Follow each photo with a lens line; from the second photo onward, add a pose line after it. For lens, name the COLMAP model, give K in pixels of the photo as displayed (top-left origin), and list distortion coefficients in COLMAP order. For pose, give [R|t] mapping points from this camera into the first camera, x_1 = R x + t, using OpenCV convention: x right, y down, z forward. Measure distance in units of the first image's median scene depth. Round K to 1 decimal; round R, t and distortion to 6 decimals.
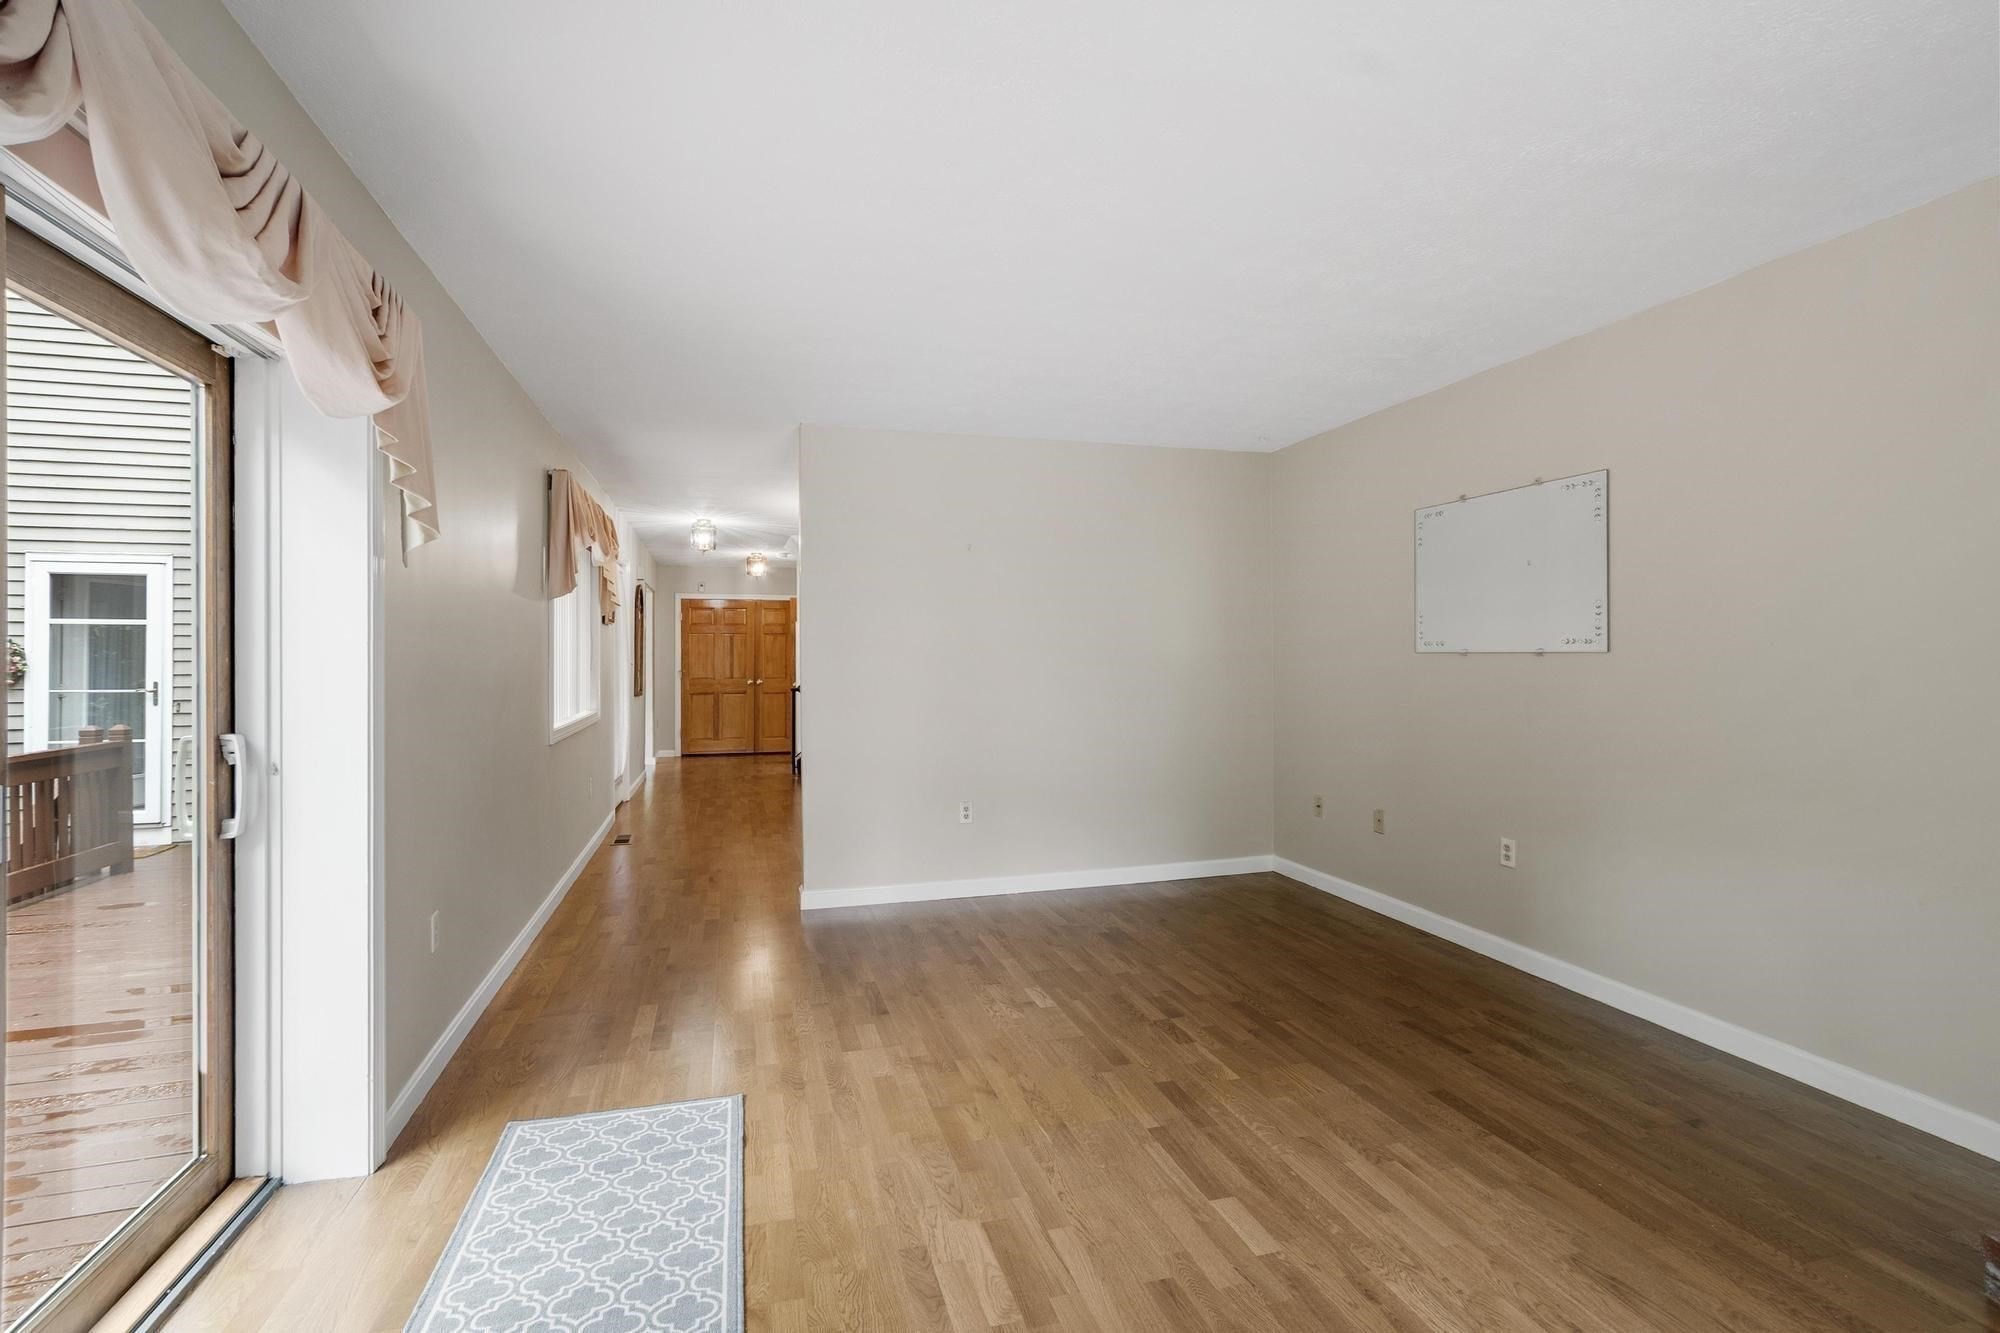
lens RADIAL K [[927.9, 0, 1001.3], [0, 927.9, 655.1], [0, 0, 1]] dist [0.000465, -0.000111]
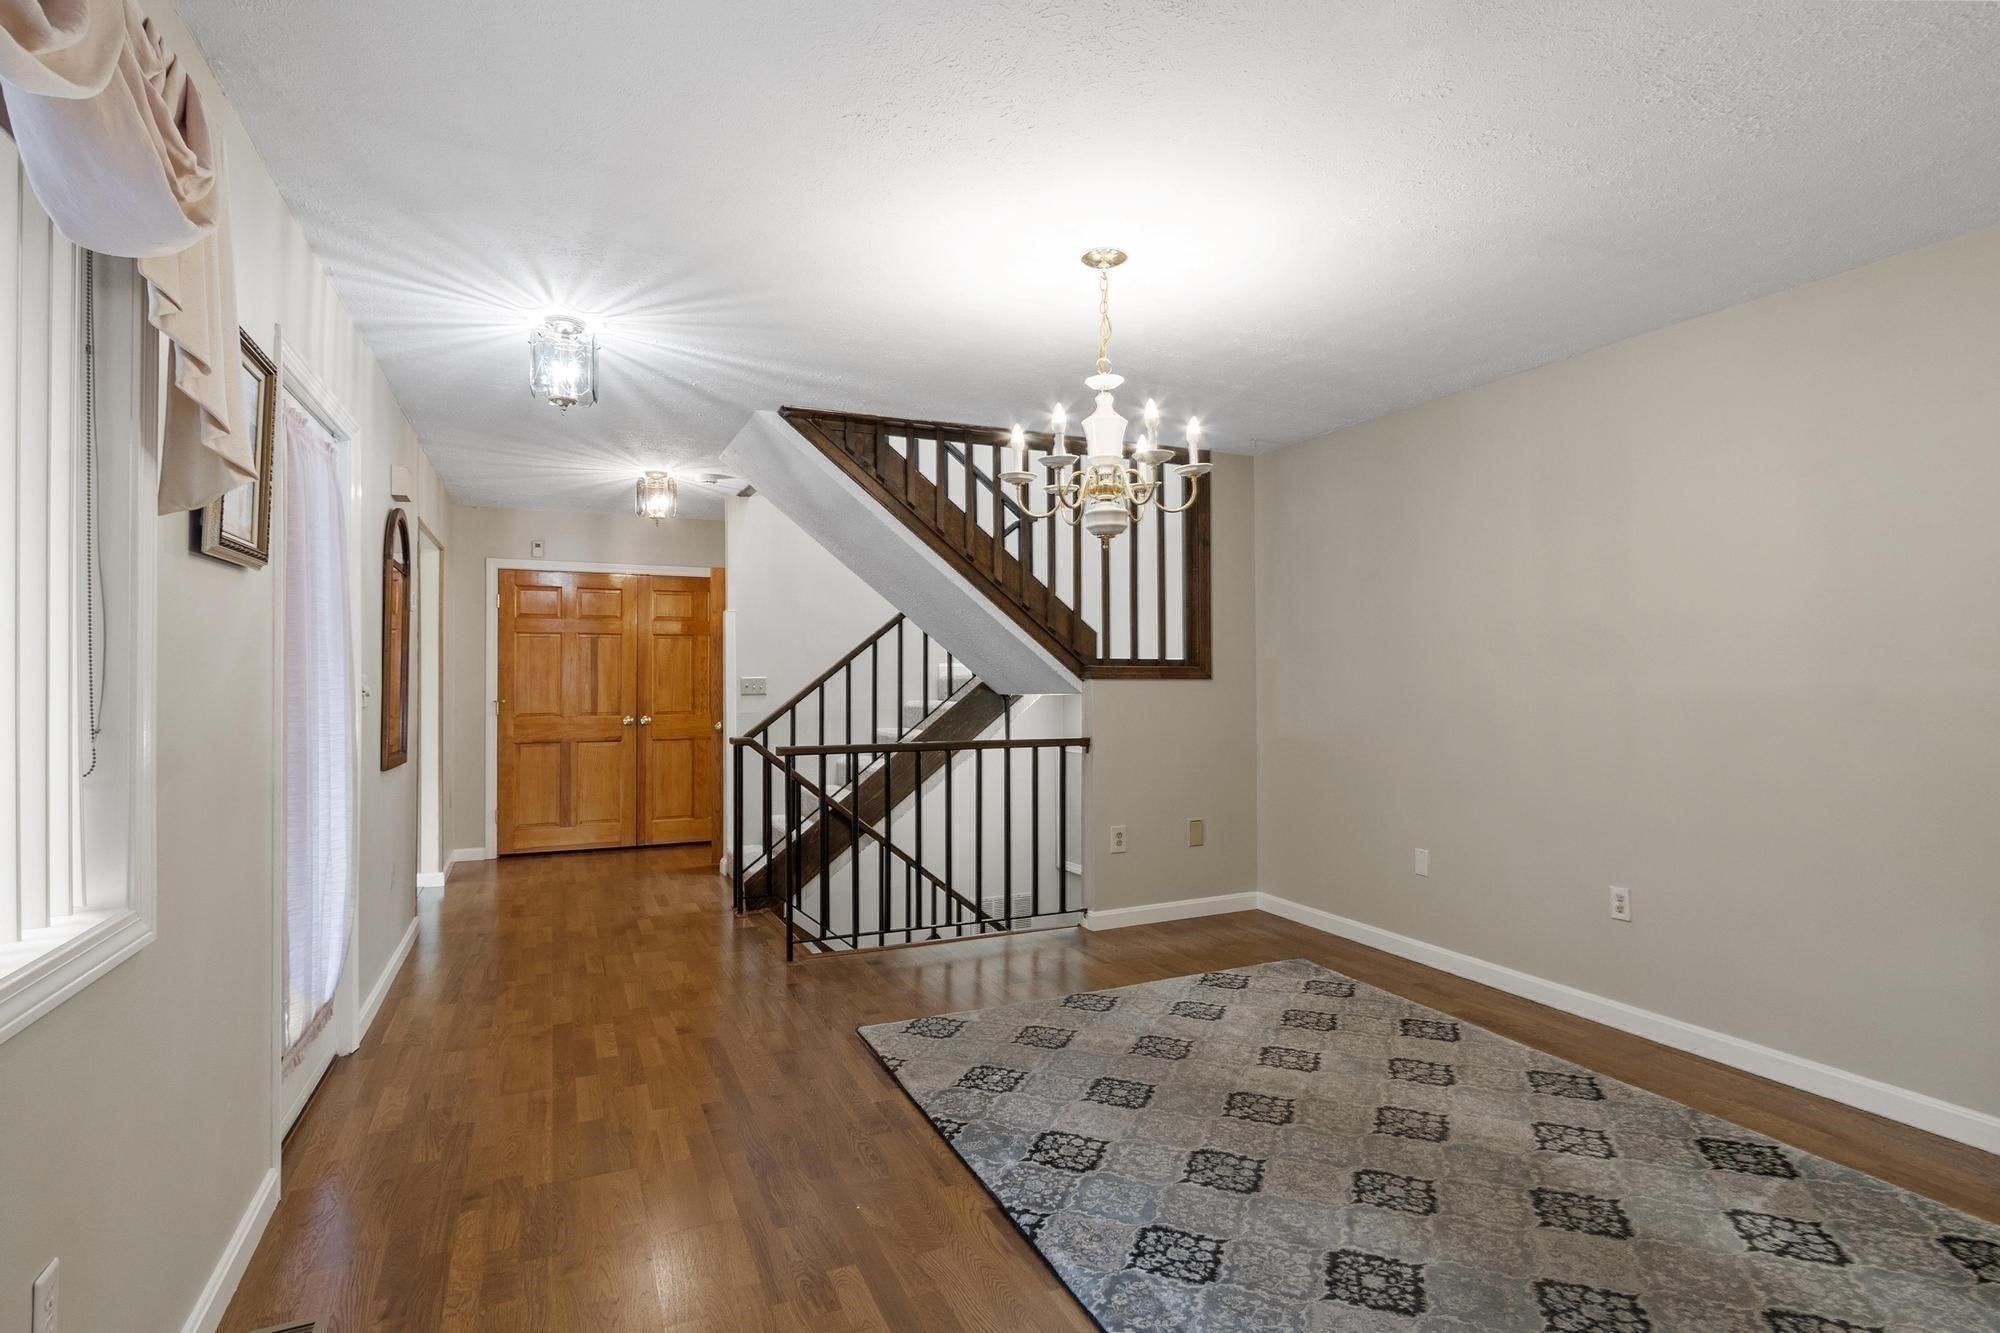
lens RADIAL K [[972.8, 0, 1000.0], [0, 972.8, 666.5], [0, 0, 1]] dist [-0.000563, 0.000037]
pose [[0.989006, 0.001081, 0.147870, -0.138009], [-0.000351, 0.999988, -0.004962, -0.000651], [-0.147874, 0.004856, 0.988994, 0.392323]]
